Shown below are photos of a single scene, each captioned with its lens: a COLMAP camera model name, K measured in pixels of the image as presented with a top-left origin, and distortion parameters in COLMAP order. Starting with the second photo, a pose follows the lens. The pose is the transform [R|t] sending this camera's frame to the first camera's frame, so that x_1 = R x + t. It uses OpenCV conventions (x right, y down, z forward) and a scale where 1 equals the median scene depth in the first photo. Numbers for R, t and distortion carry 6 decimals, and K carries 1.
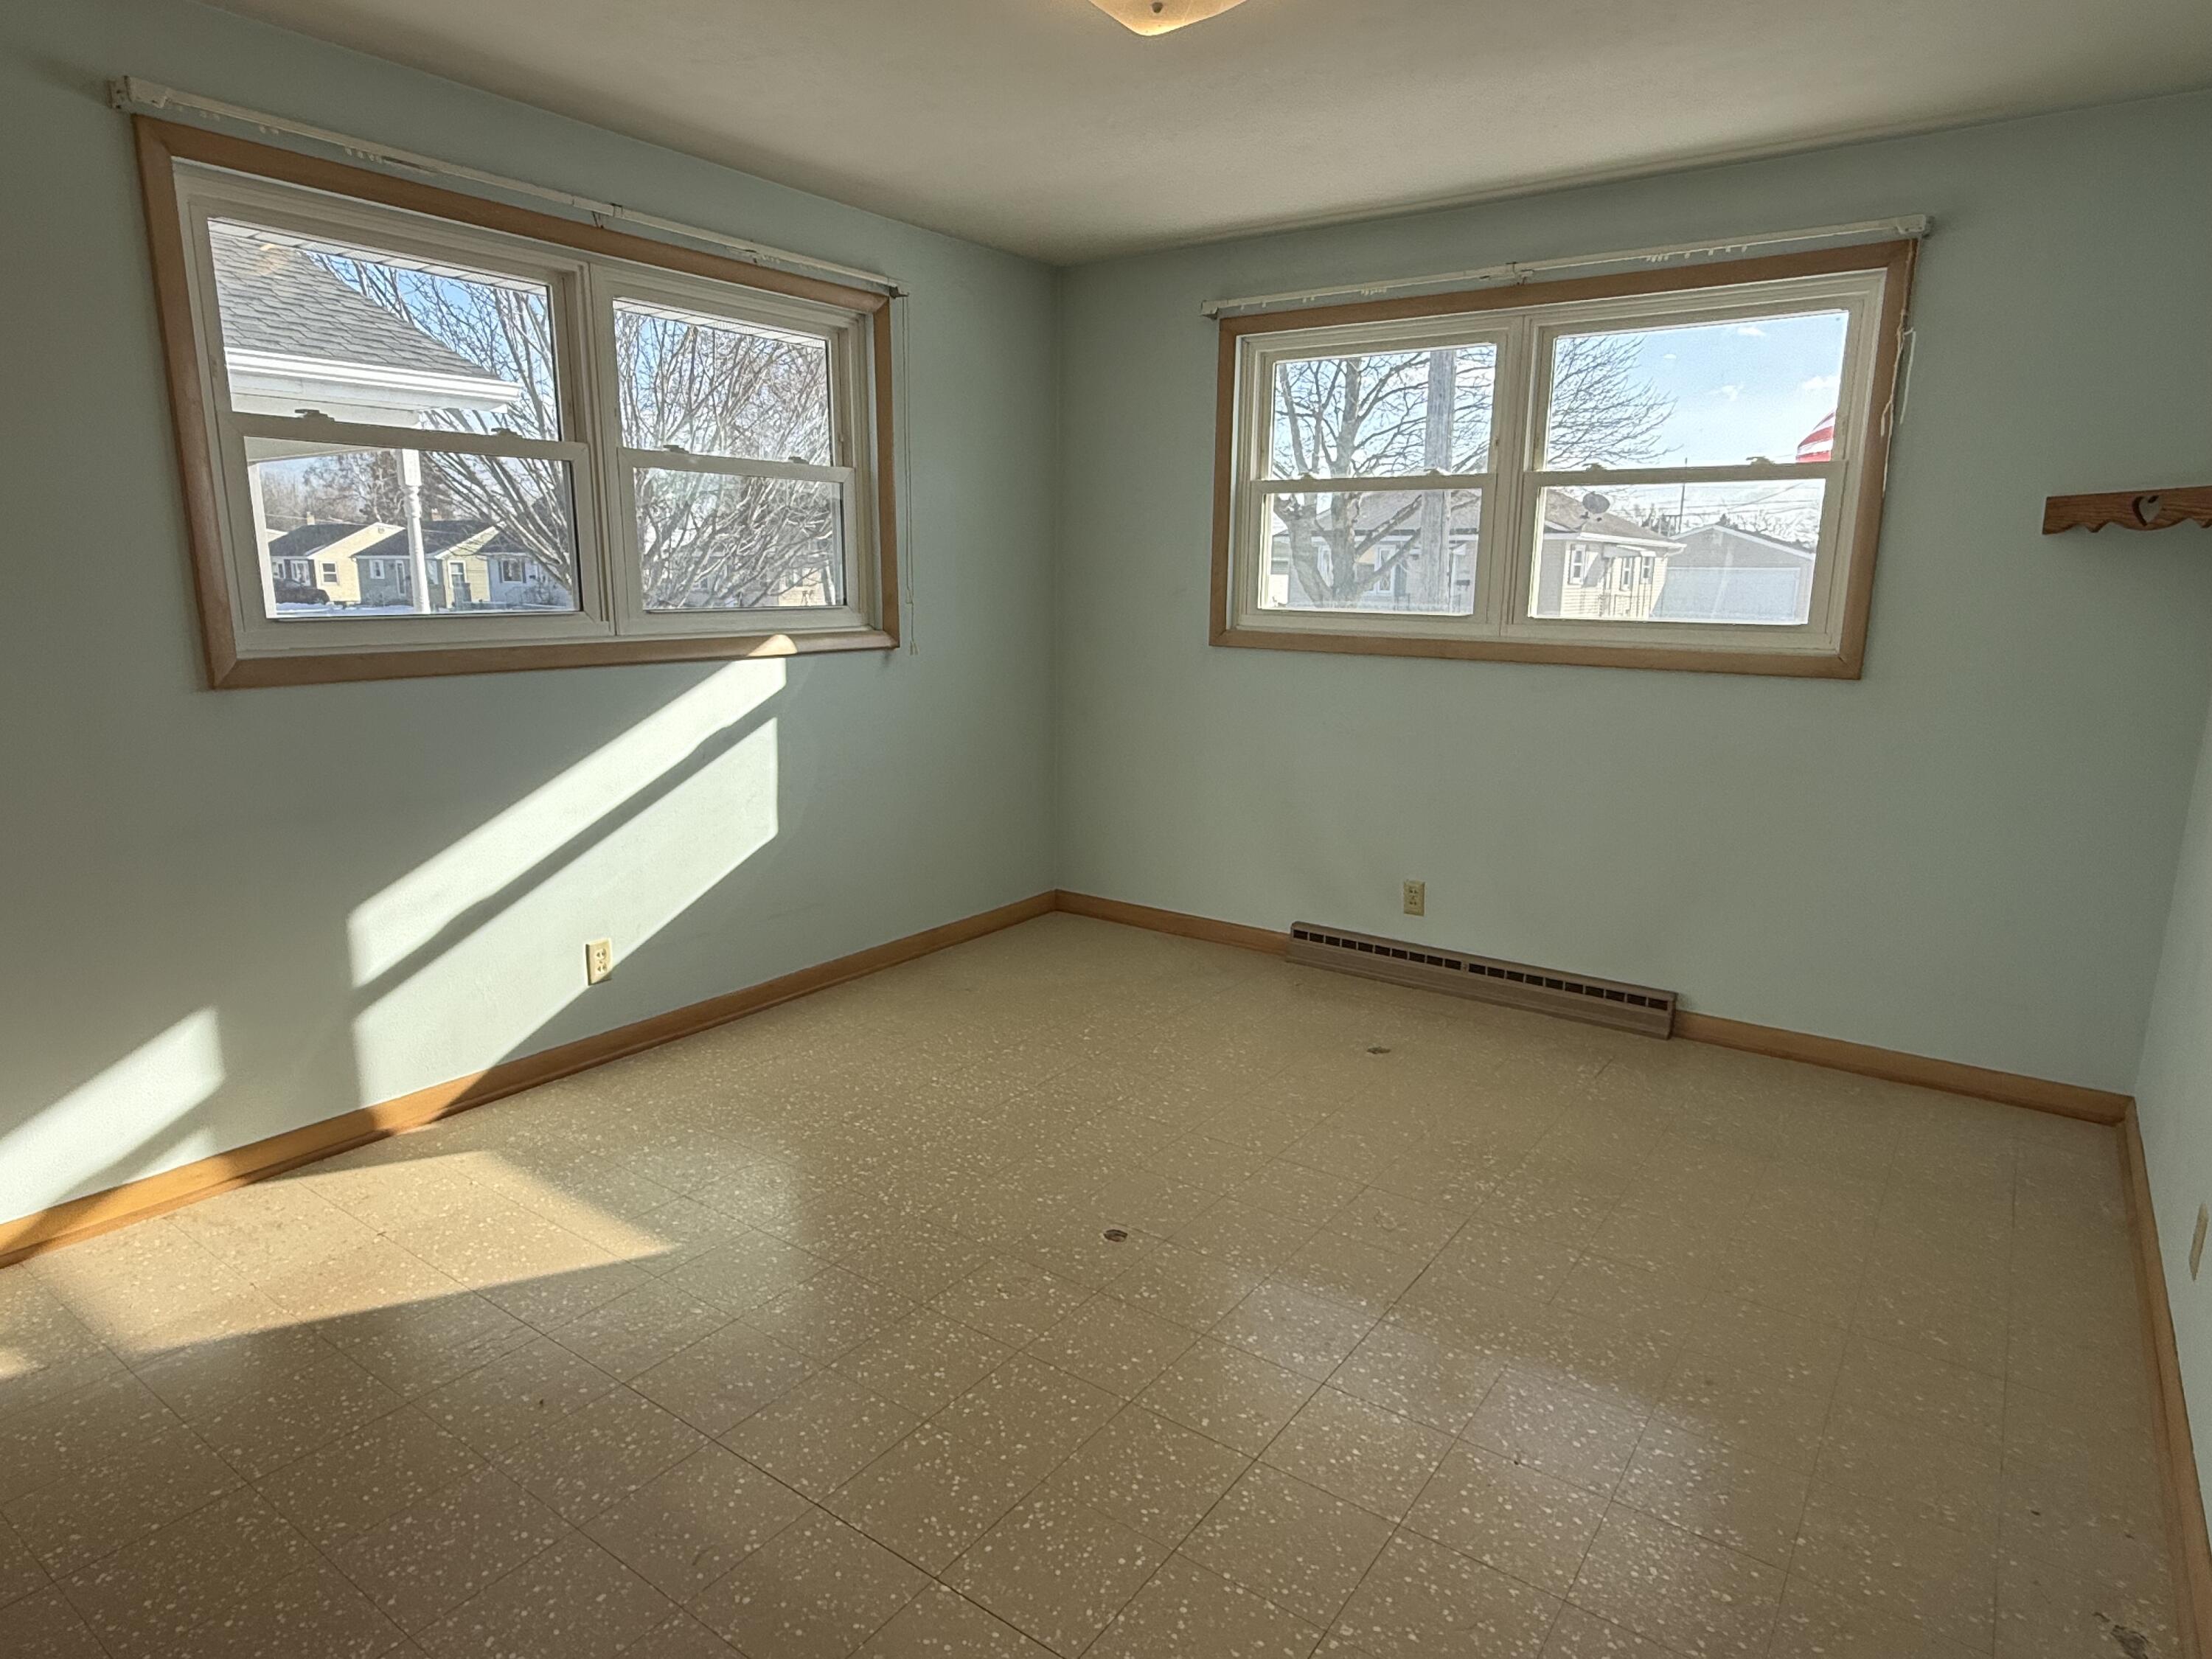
lens RADIAL K [[1265.2, 0, 1098.7], [0, 1265.2, 833.6], [0, 0, 1]] dist [0.000933, -0.000332]
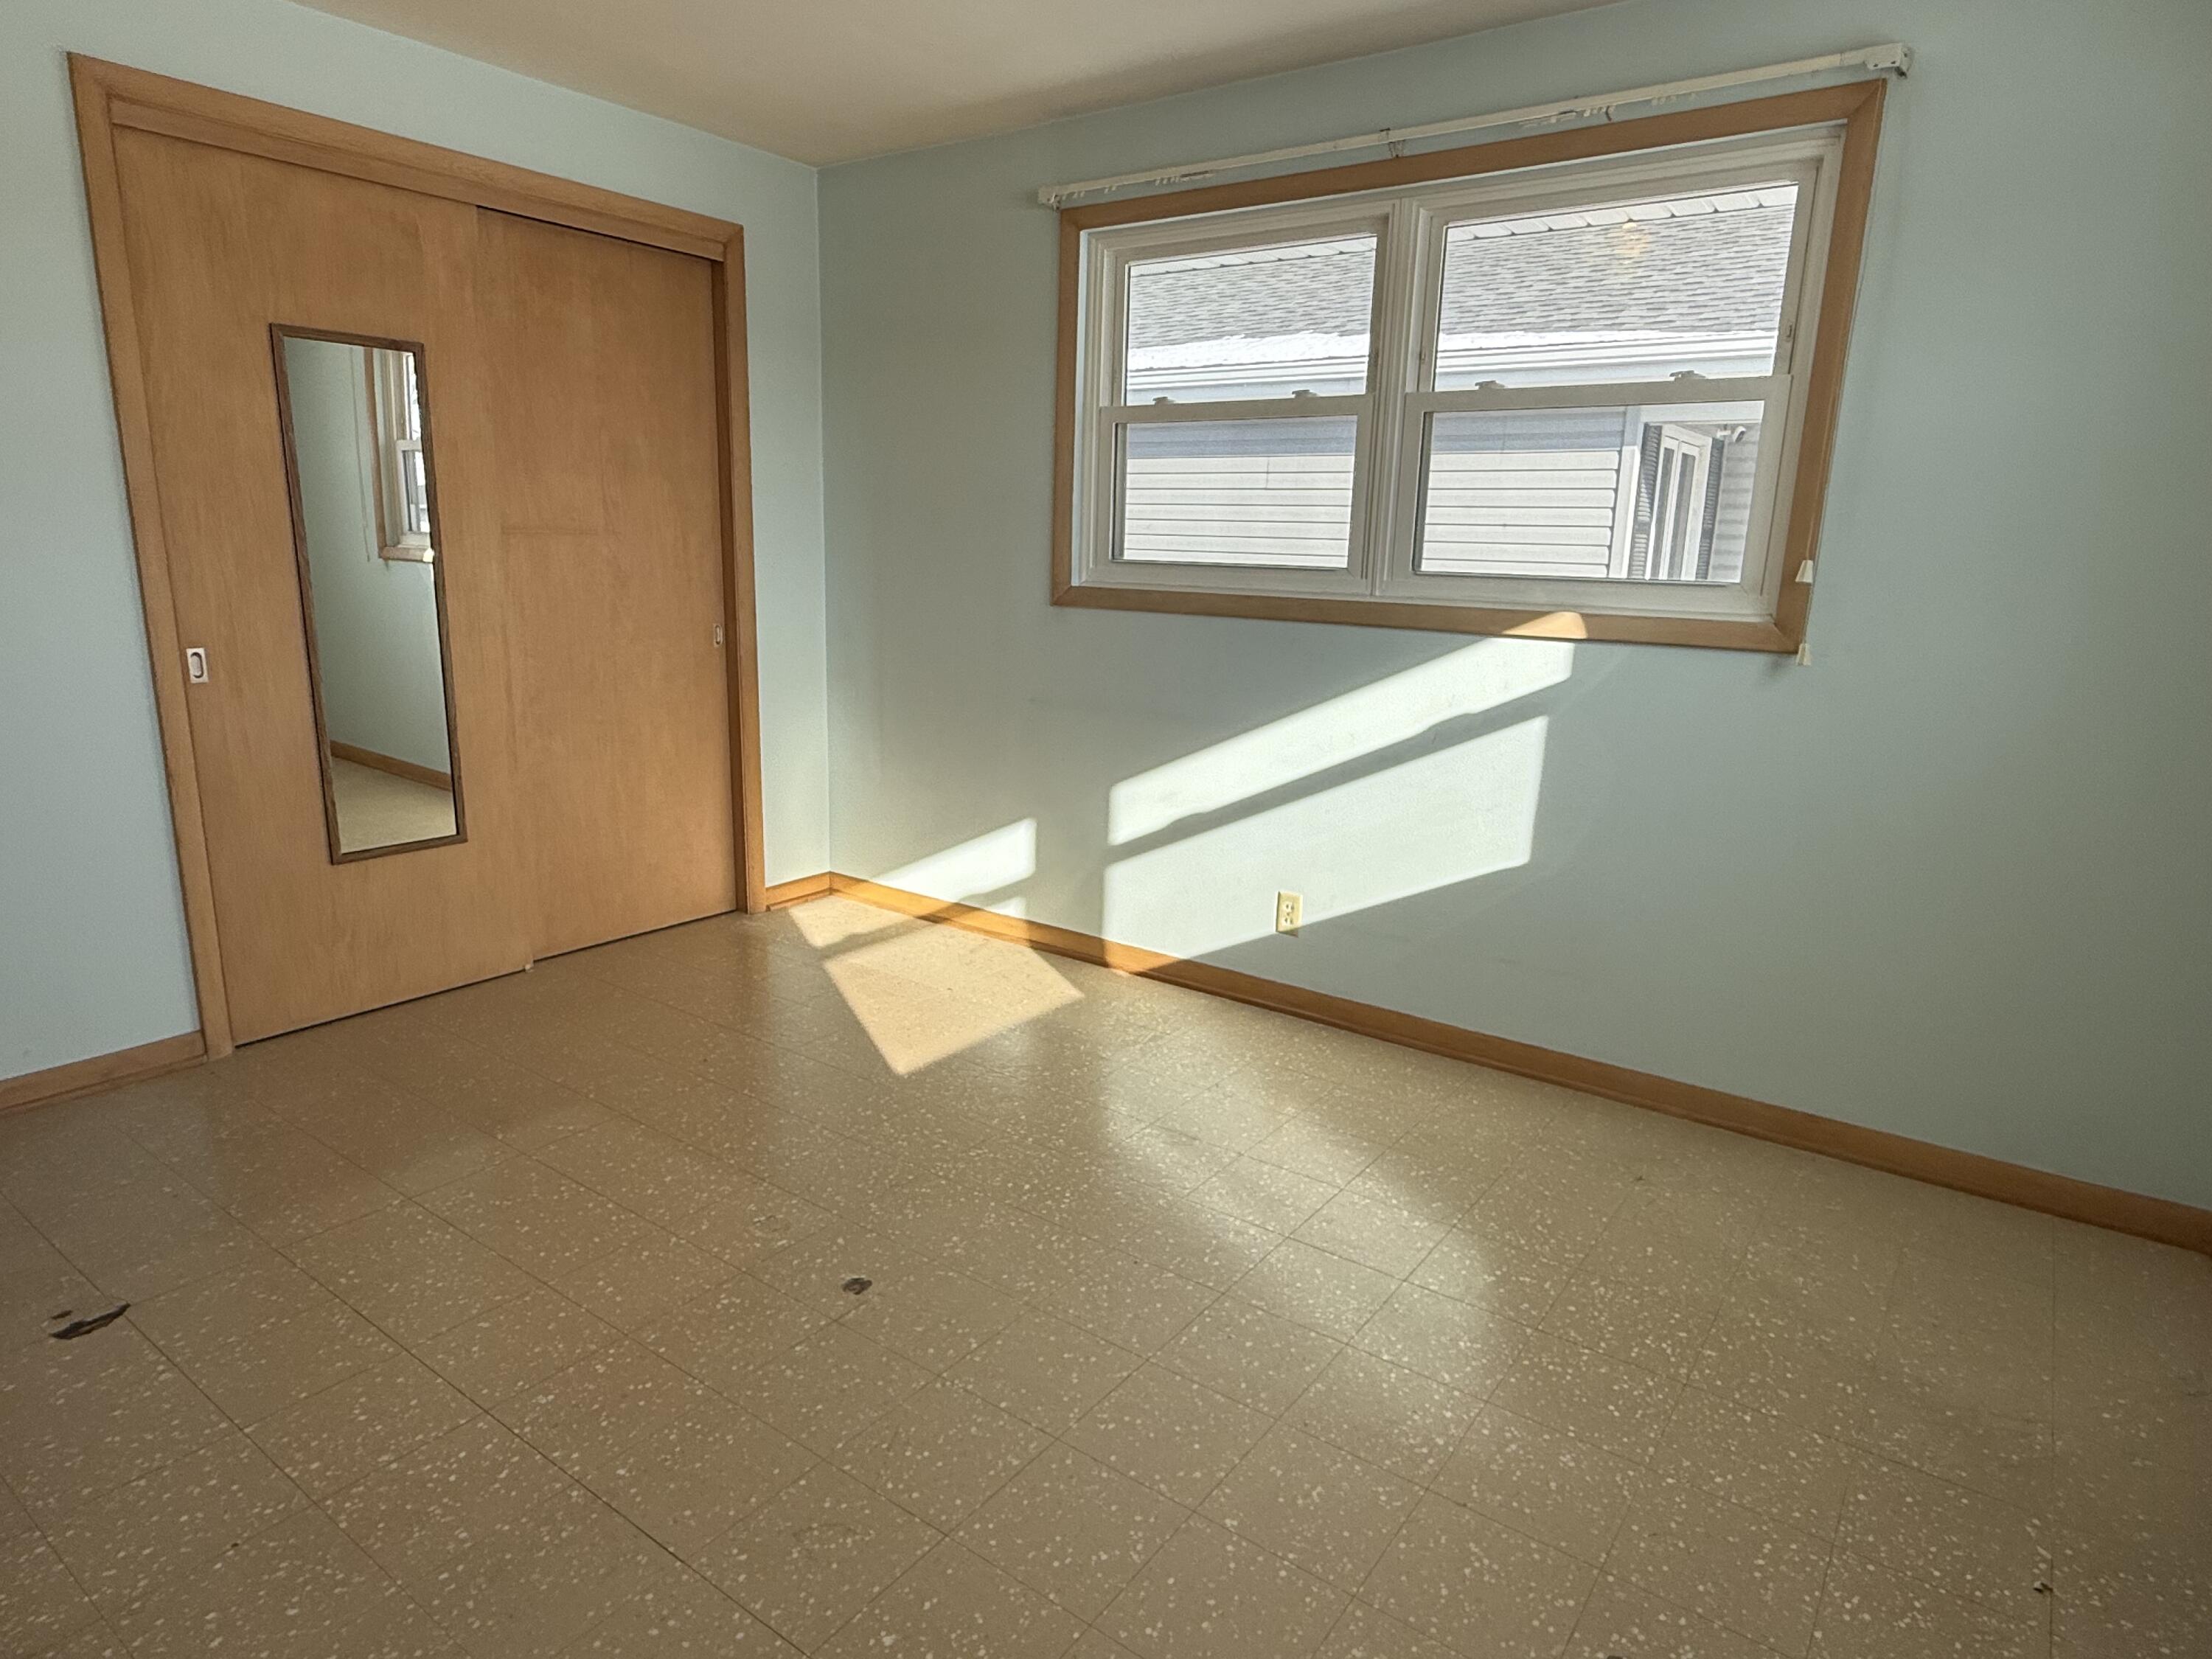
lens RADIAL K [[1265.2, 0, 1095.8], [0, 1265.2, 827.5], [0, 0, 1]] dist [0.000933, -0.000332]
pose [[0.003417, 0.216327, -0.976315, 0.605595], [-0.228594, 0.950638, 0.209837, -0.147559], [0.973516, 0.222463, 0.052699, 0.815100]]
